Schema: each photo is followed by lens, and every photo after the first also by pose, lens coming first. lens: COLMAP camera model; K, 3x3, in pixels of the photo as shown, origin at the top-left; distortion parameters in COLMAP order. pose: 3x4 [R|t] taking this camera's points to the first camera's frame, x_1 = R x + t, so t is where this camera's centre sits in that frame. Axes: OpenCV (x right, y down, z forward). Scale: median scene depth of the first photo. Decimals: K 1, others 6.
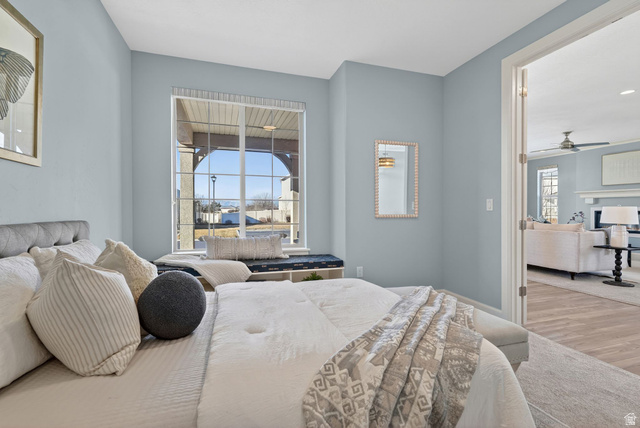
lens RADIAL K [[292.5, 0, 320.8], [0, 292.5, 211.5], [0, 0, 1]] dist [0.000900, 0.000143]
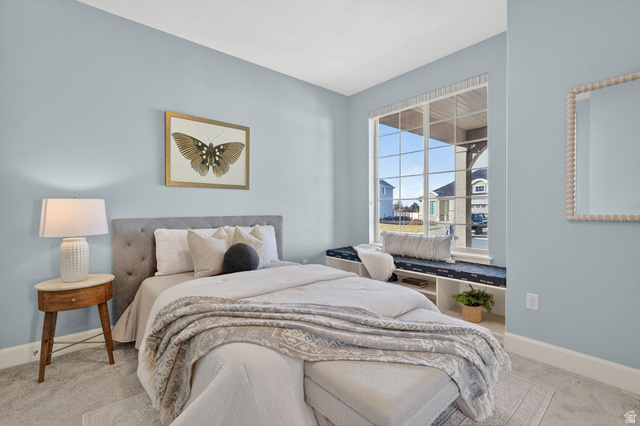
lens RADIAL K [[293.8, 0, 320.0], [0, 293.8, 213.0], [0, 0, 1]] dist [0.001439, 0.000148]
pose [[0.369085, 0.006904, -0.929370, 0.566576], [0.001680, 0.999966, 0.008096, 0.001516], [0.929394, -0.004549, 0.369061, 0.315279]]
